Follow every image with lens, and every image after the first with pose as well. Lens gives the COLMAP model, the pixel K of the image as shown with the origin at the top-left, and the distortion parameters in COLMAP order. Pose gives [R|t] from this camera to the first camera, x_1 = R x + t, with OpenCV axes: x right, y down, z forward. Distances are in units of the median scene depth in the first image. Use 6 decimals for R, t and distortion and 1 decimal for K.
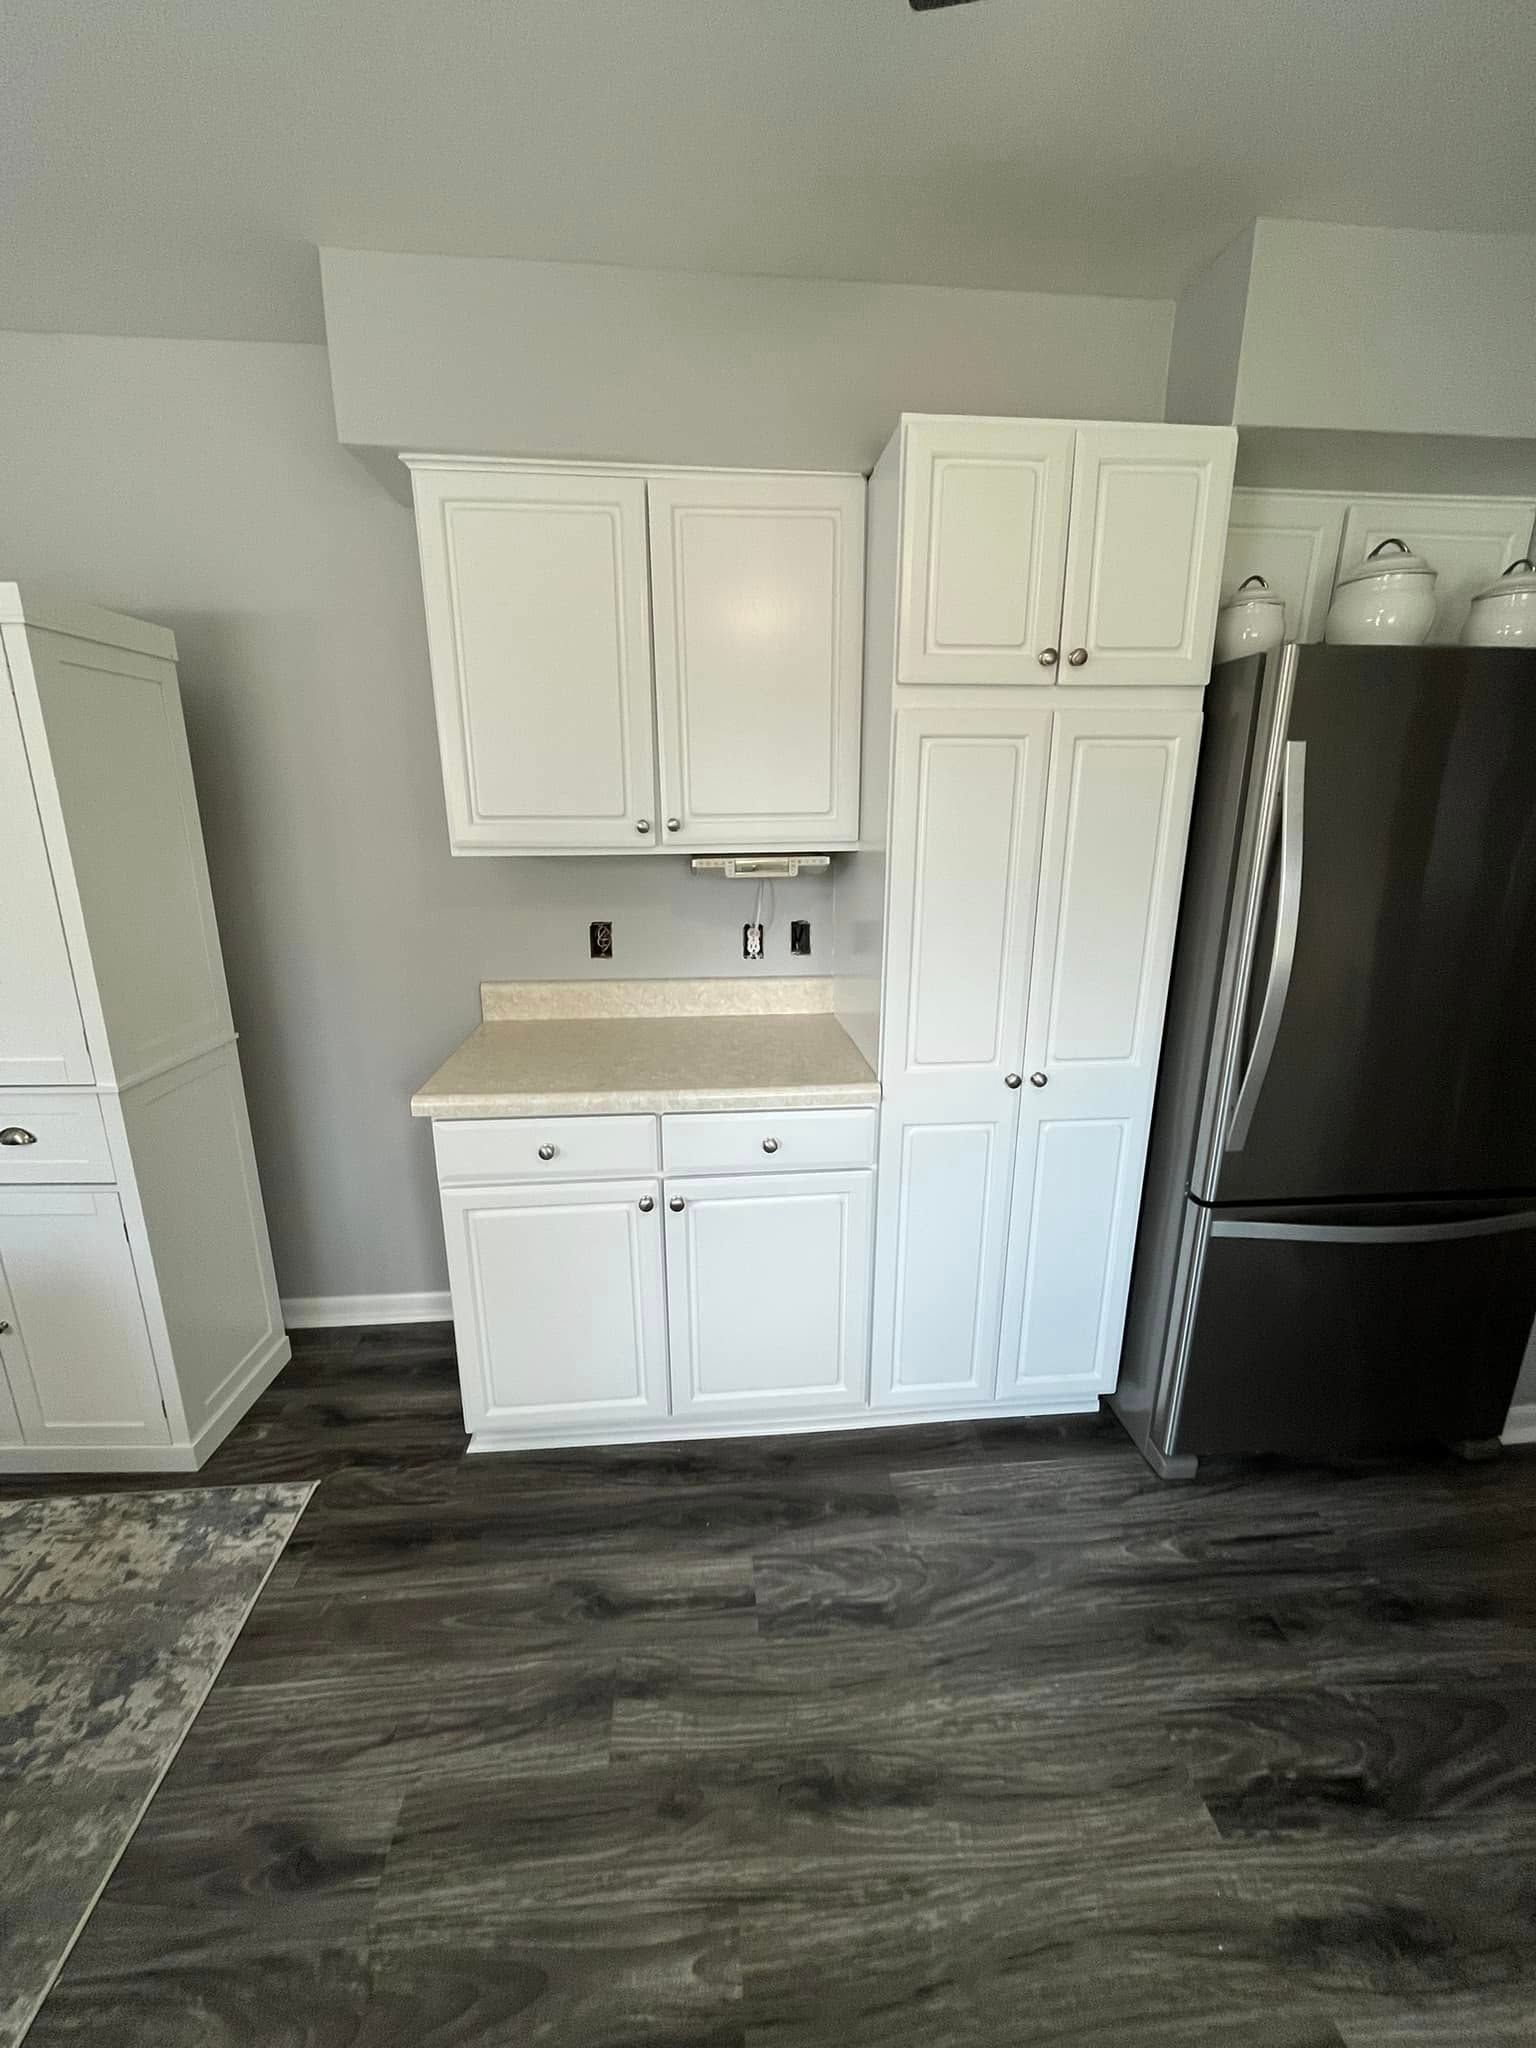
lens RADIAL K [[810.0, 0, 772.3], [0, 810.0, 1033.7], [0, 0, 1]] dist [-0.005715, 0.000811]
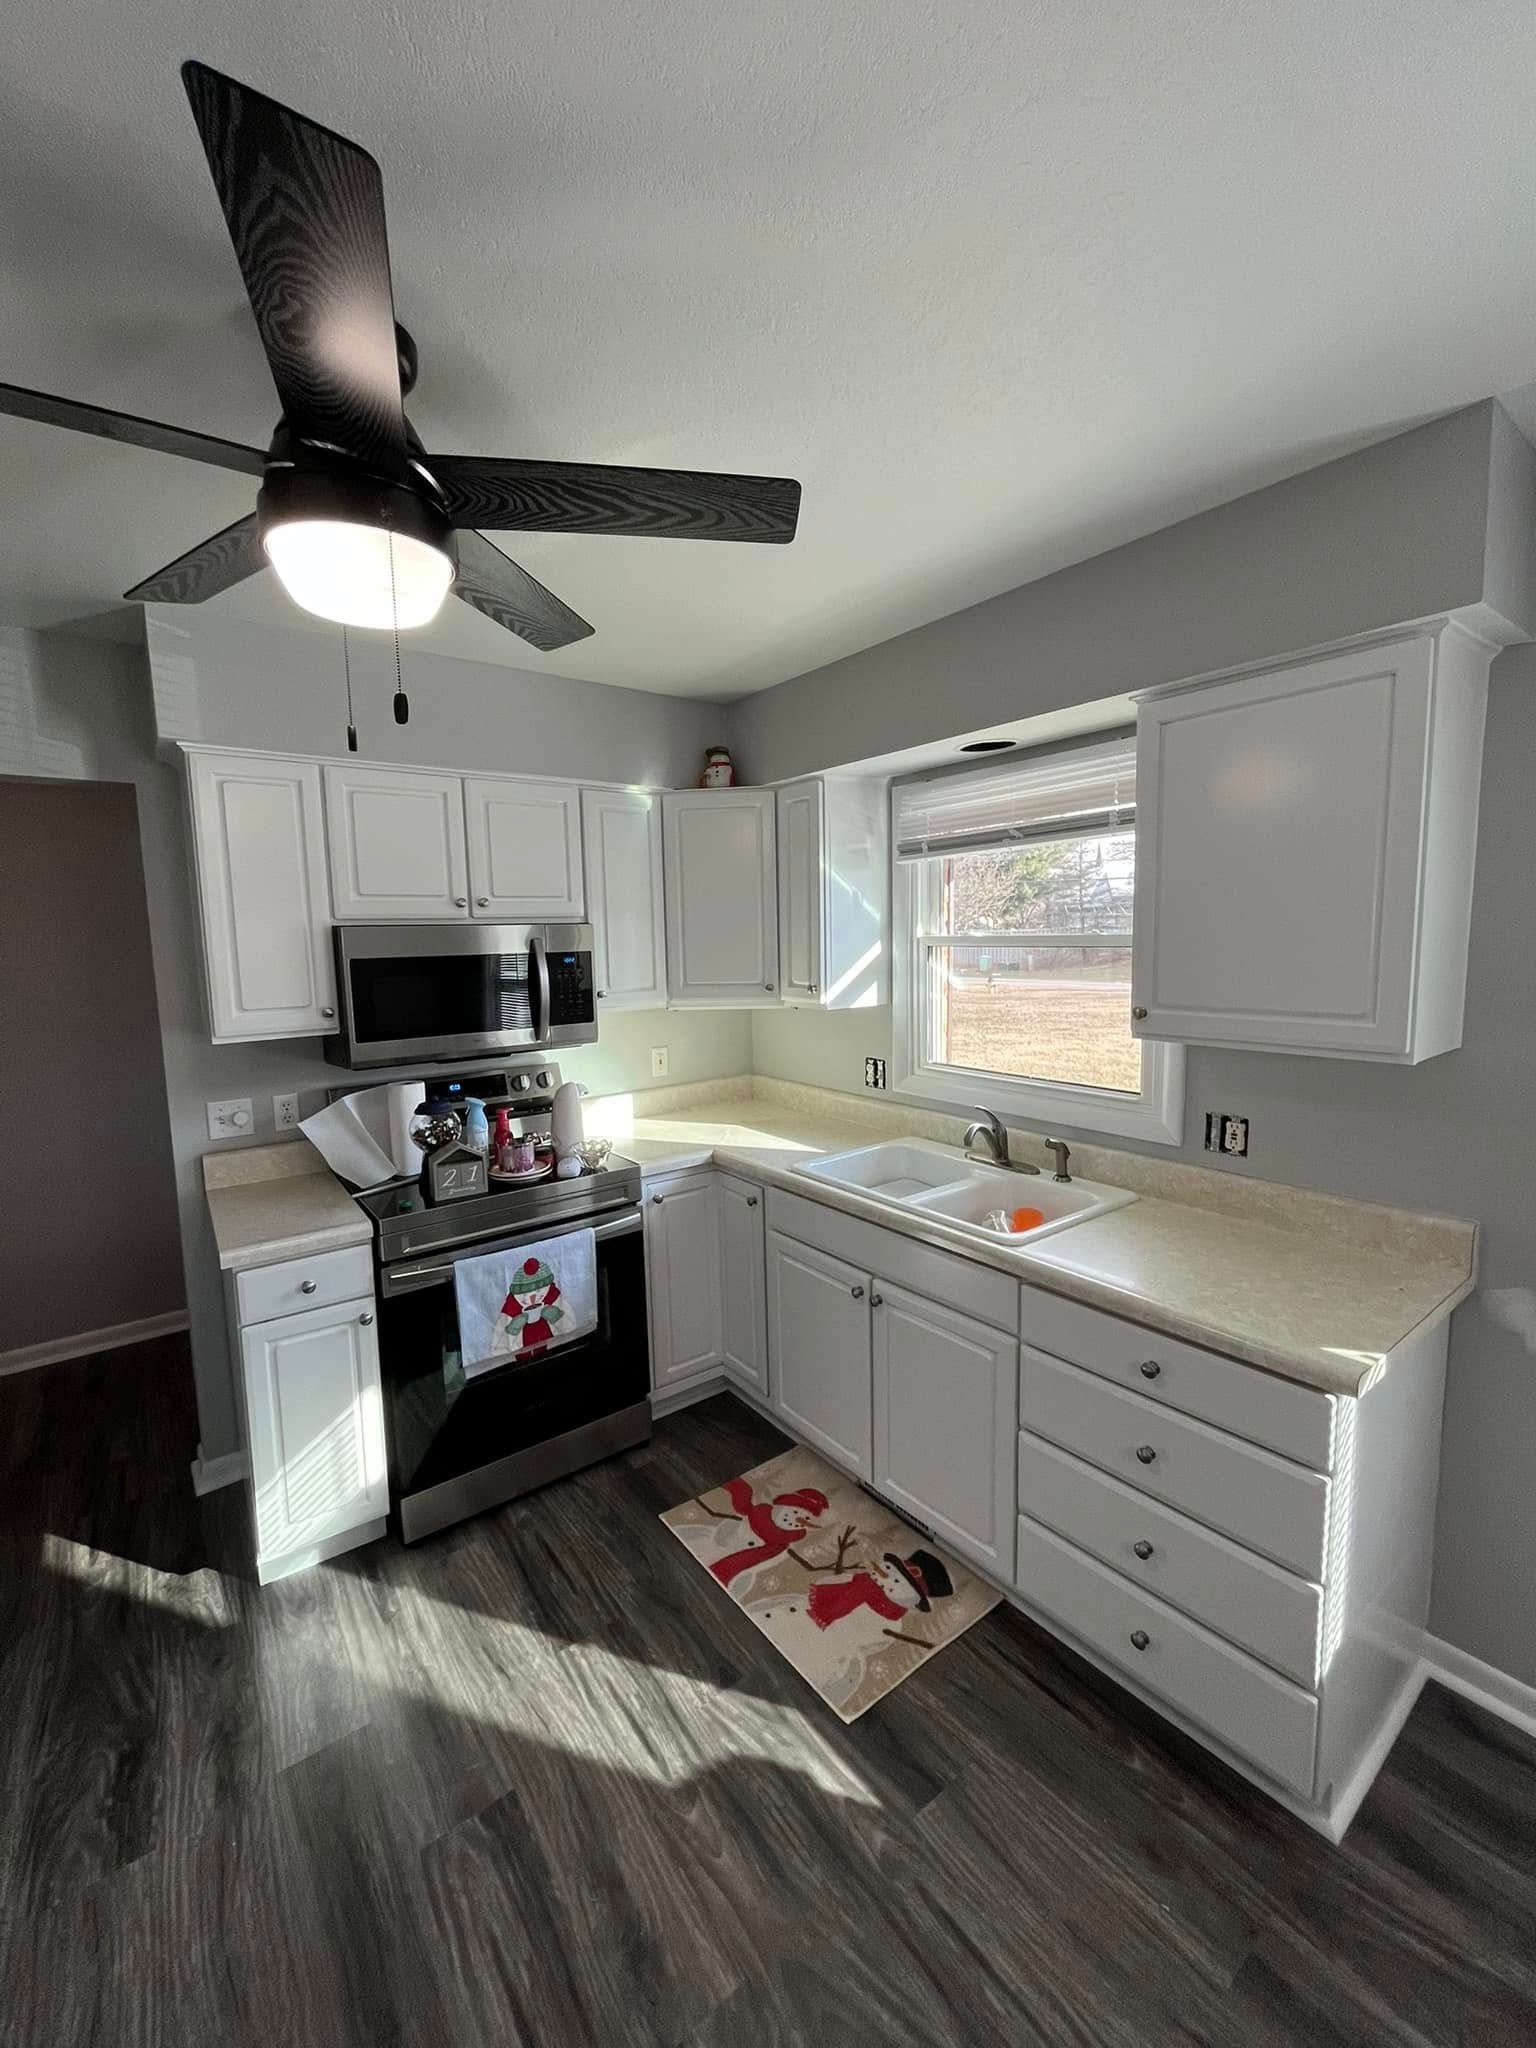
lens RADIAL K [[810.0, 0, 768.6], [0, 810.0, 1017.1], [0, 0, 1]] dist [-0.005715, 0.000811]
pose [[-0.537750, -0.067410, 0.840405, -0.778787], [0.231944, 0.946507, 0.224335, -0.228020], [-0.810572, 0.315563, -0.493349, 0.391686]]
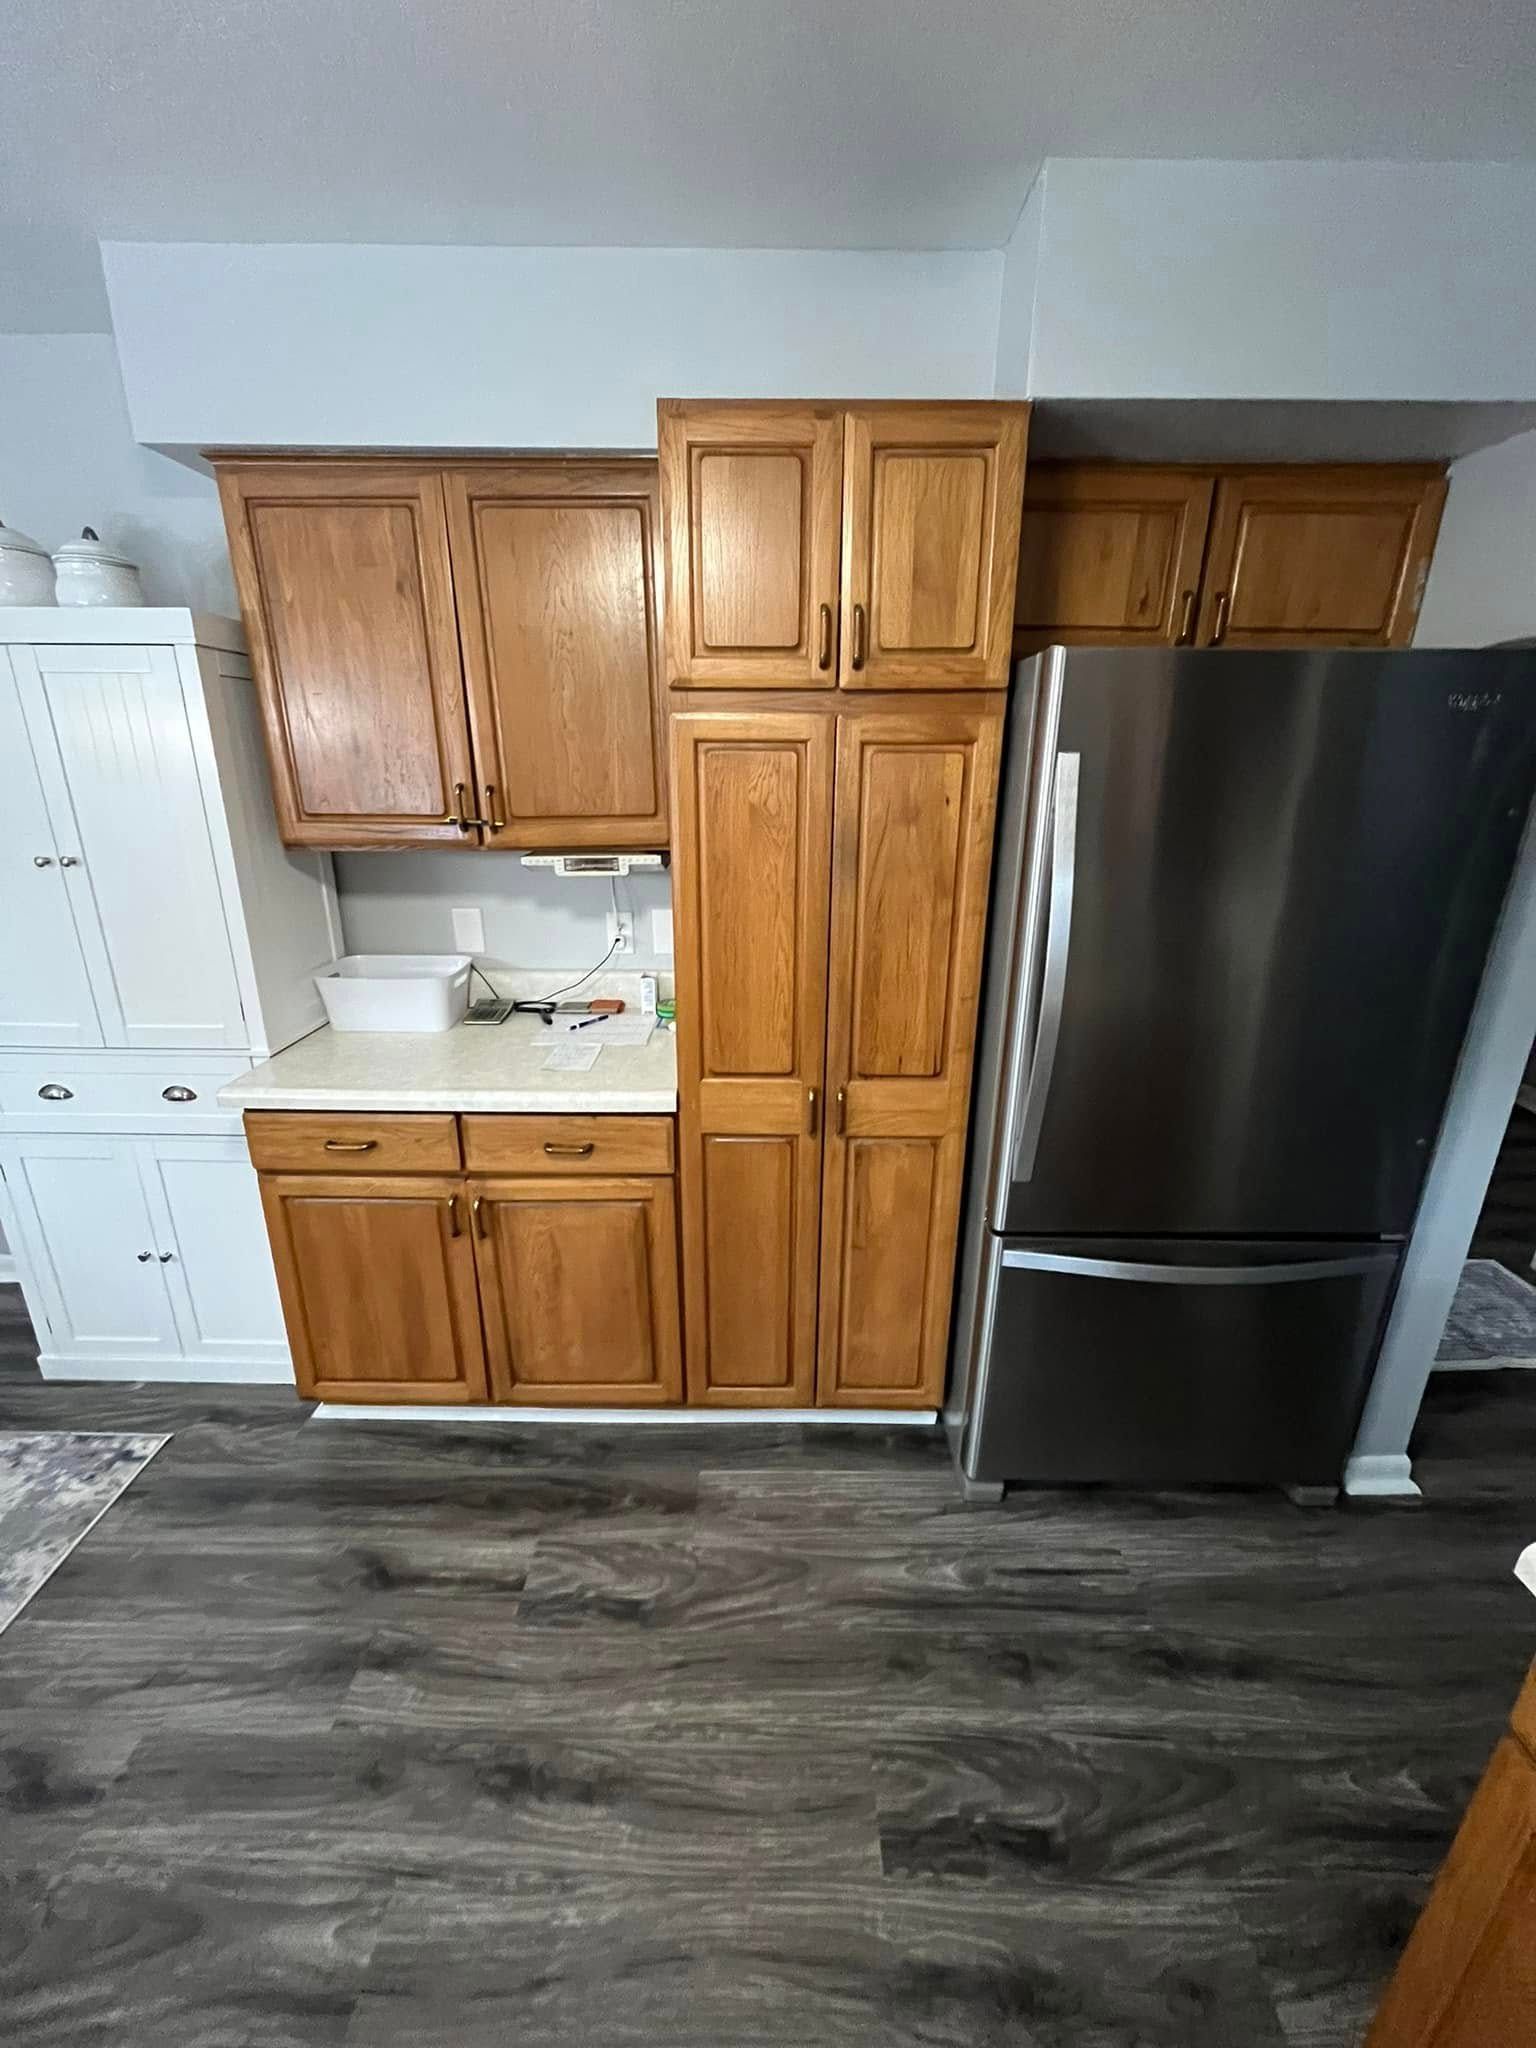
lens RADIAL K [[810.0, 0, 767.3], [0, 810.0, 1029.9], [0, 0, 1]] dist [-0.005715, 0.000811]
pose [[0.995396, 0.034519, -0.089417, 0.411102], [-0.029990, 0.998222, 0.051507, -0.086077], [0.091036, -0.048589, 0.994662, 0.034773]]
